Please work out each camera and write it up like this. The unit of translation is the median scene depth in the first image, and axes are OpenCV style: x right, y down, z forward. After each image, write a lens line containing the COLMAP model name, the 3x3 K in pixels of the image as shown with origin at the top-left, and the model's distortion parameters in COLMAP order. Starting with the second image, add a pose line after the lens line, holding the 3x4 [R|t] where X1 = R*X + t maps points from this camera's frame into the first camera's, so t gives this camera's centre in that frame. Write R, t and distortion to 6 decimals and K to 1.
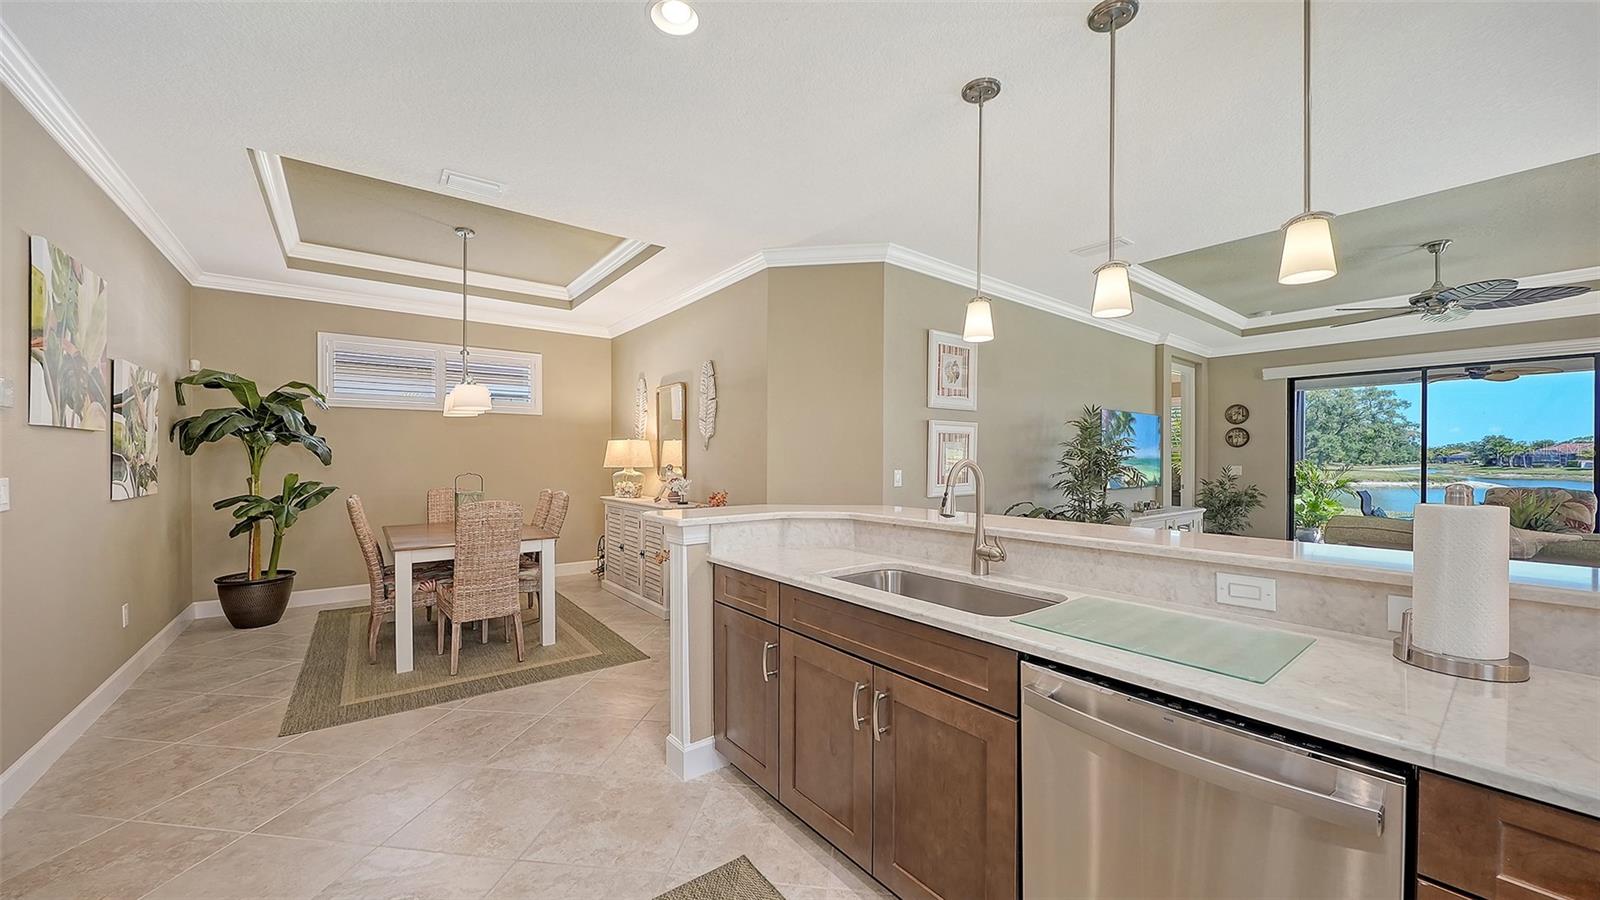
lens RADIAL K [[582.4, 0, 808.0], [0, 582.4, 461.0], [0, 0, 1]] dist [-0.006971, -0.001647]
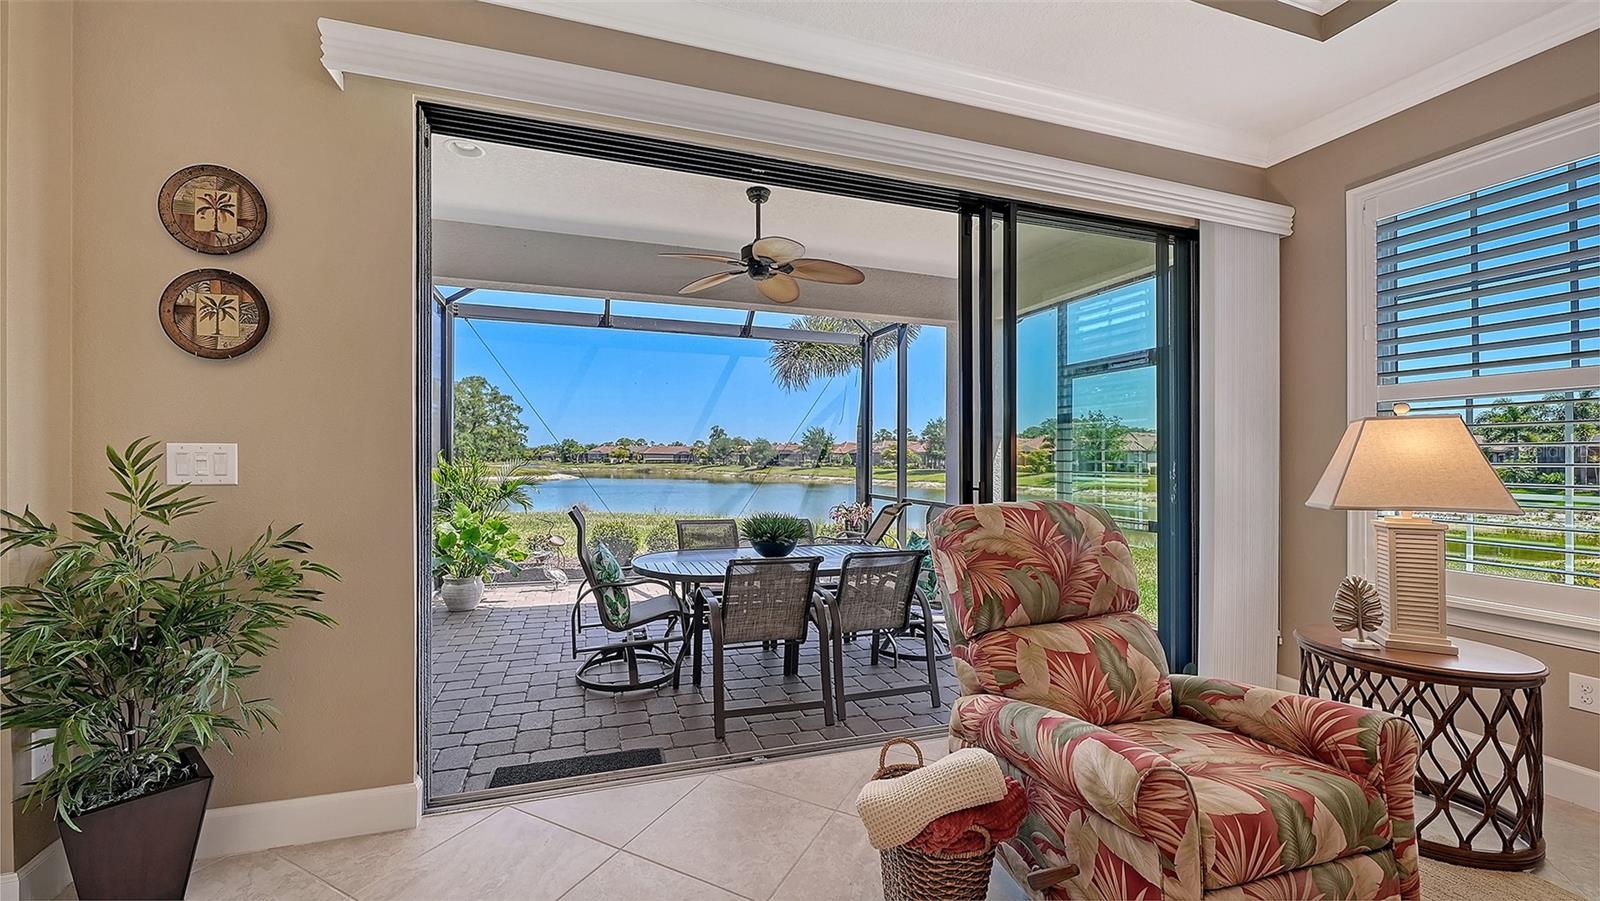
lens RADIAL K [[621.6, 0, 774.8], [0, 621.6, 482.2], [0, 0, 1]] dist [-0.002118, 0.000173]
pose [[0.364354, -0.033449, 0.930660, 0.819151], [-0.003029, 0.999307, 0.037102, 0.018059], [-0.931255, -0.016337, 0.364000, 0.983520]]
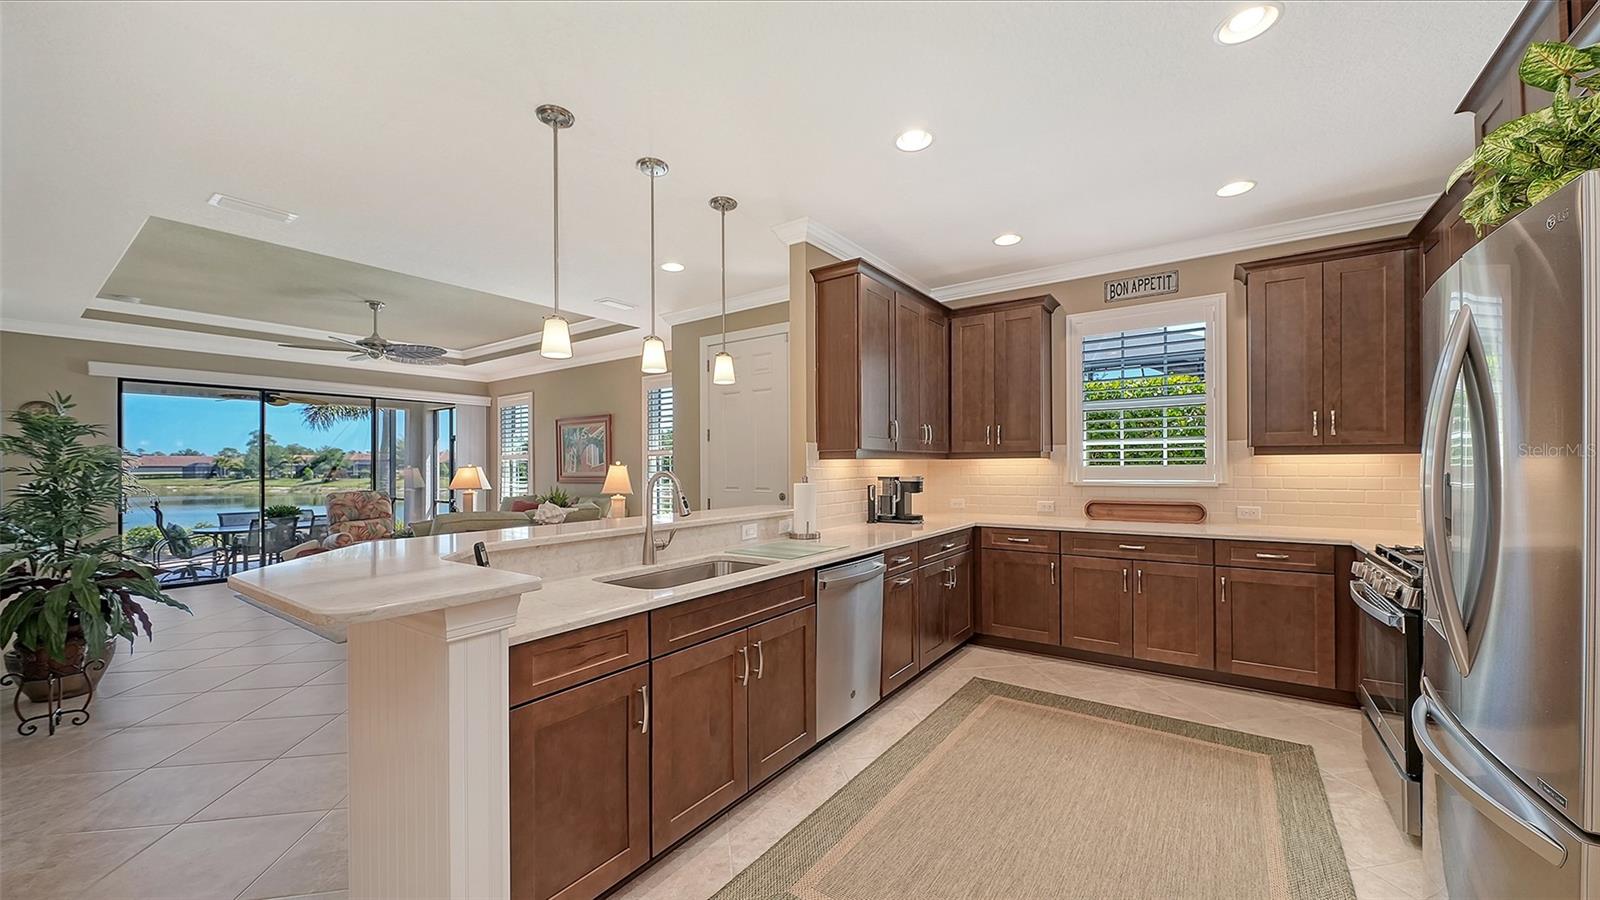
lens RADIAL K [[582.4, 0, 803.7], [0, 582.4, 465.2], [0, 0, 1]] dist [-0.006971, -0.001647]
pose [[-0.285487, 0.001378, 0.958382, -0.345926], [0.013299, 0.999908, 0.002524, -0.004555], [-0.958290, 0.013466, -0.285479, 0.367813]]
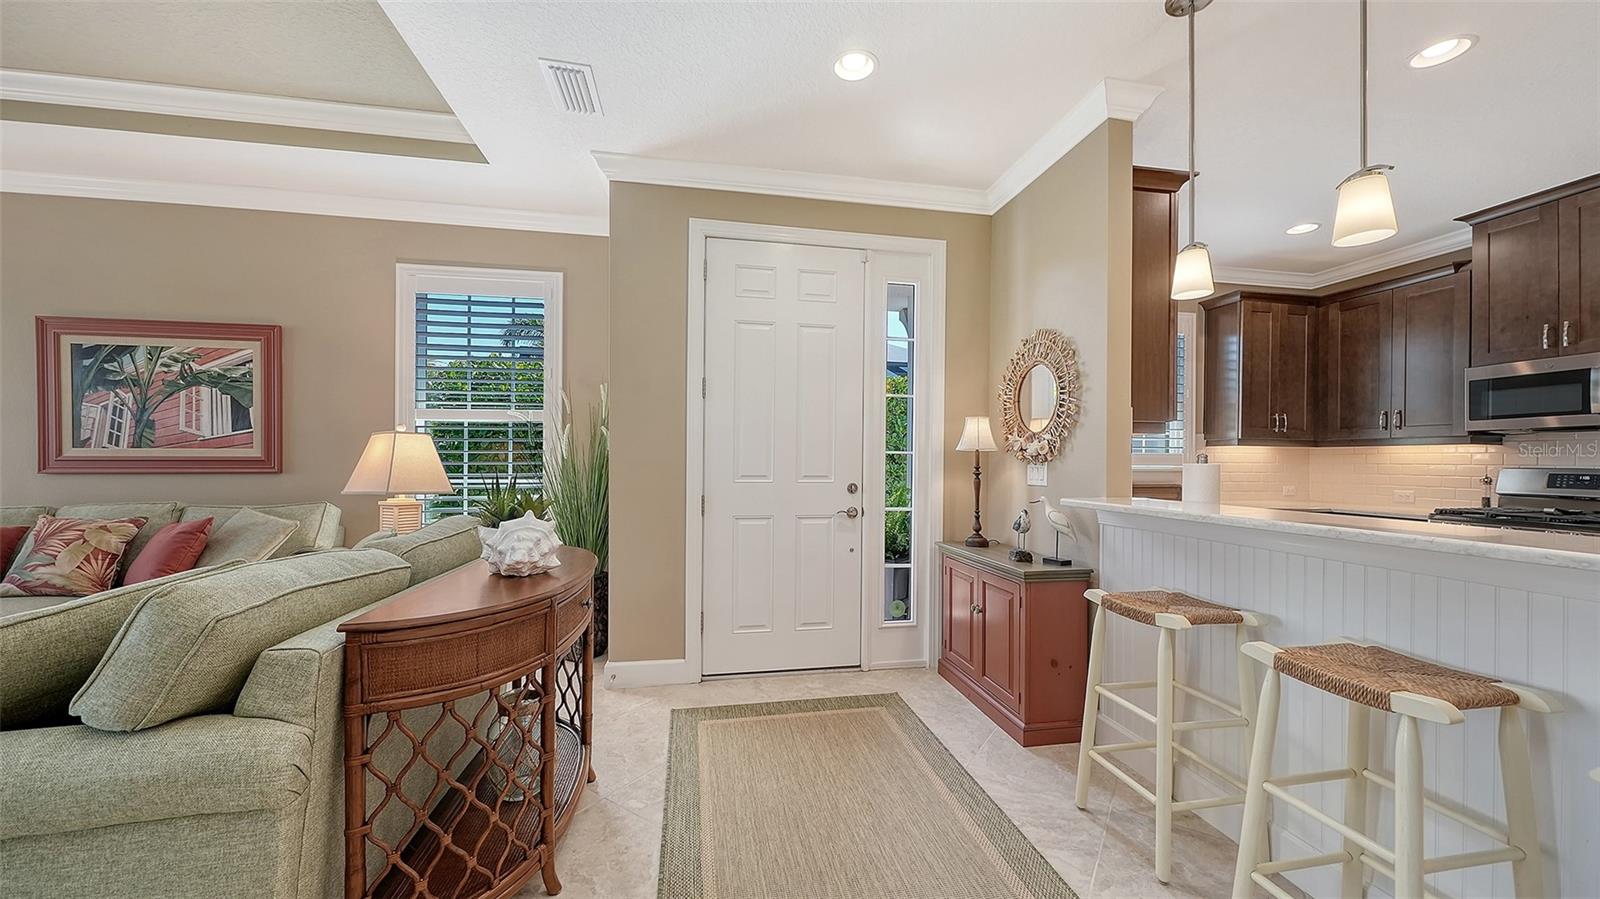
lens RADIAL K [[569.2, 0, 794.8], [0, 569.2, 463.3], [0, 0, 1]] dist [0.001012, -0.001311]
pose [[-0.882600, -0.011376, 0.469988, 0.287821], [-0.006818, 0.999912, 0.011399, 0.012745], [-0.470076, 0.006857, -0.882599, 0.695139]]
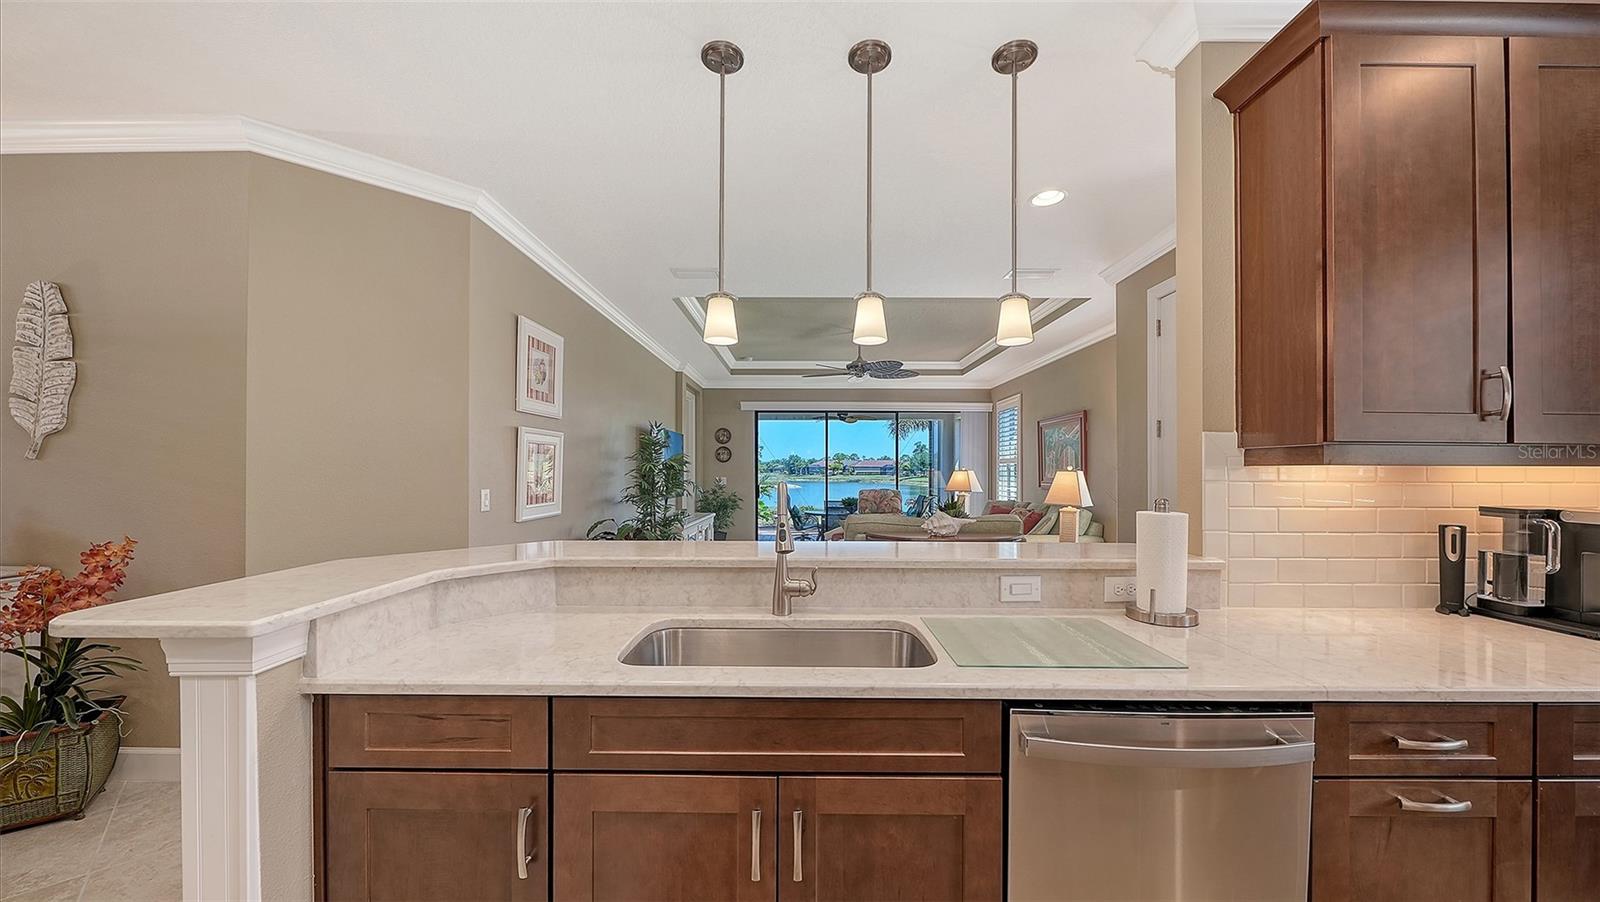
lens RADIAL K [[556.0, 0, 806.0], [0, 556.0, 467.7], [0, 0, 1]] dist [-0.001906, -0.001503]
pose [[0.621966, 0.003731, 0.783035, -0.117440], [0.001200, 0.999983, -0.005718, -0.006763], [-0.783043, 0.004496, 0.621951, 0.161757]]
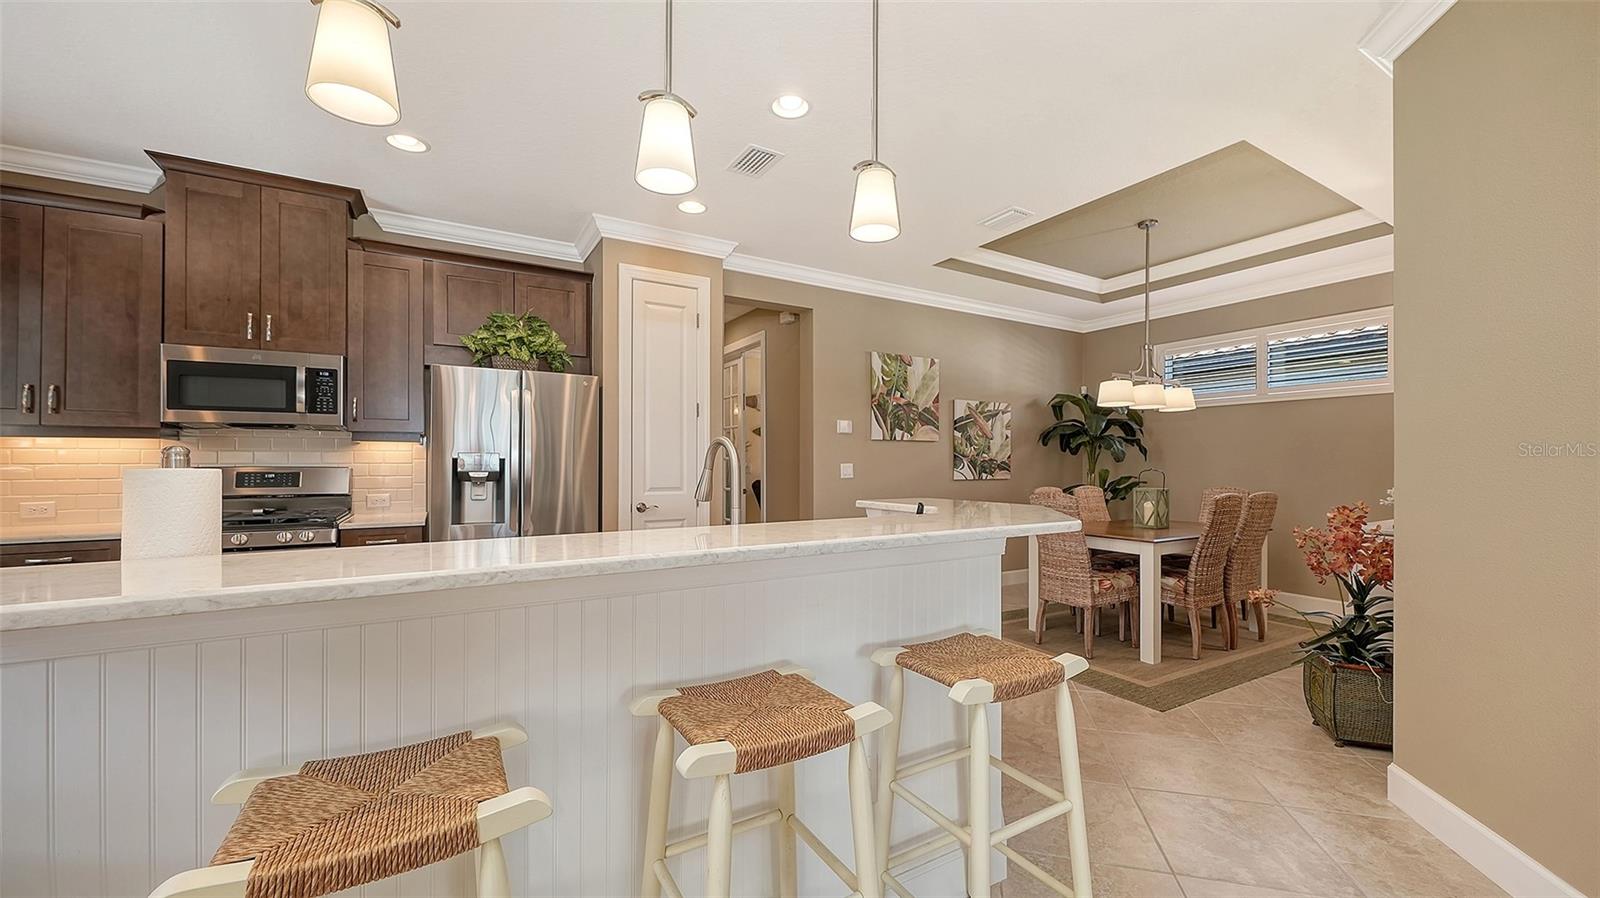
lens RADIAL K [[615.0, 0, 794.4], [0, 615.0, 461.7], [0, 0, 1]] dist [0.001956, -0.000122]
pose [[-0.132305, -0.002660, -0.991205, 0.400137], [-0.008479, 0.999963, -0.001552, 0.010889], [0.991173, 0.008199, -0.132323, 0.417894]]
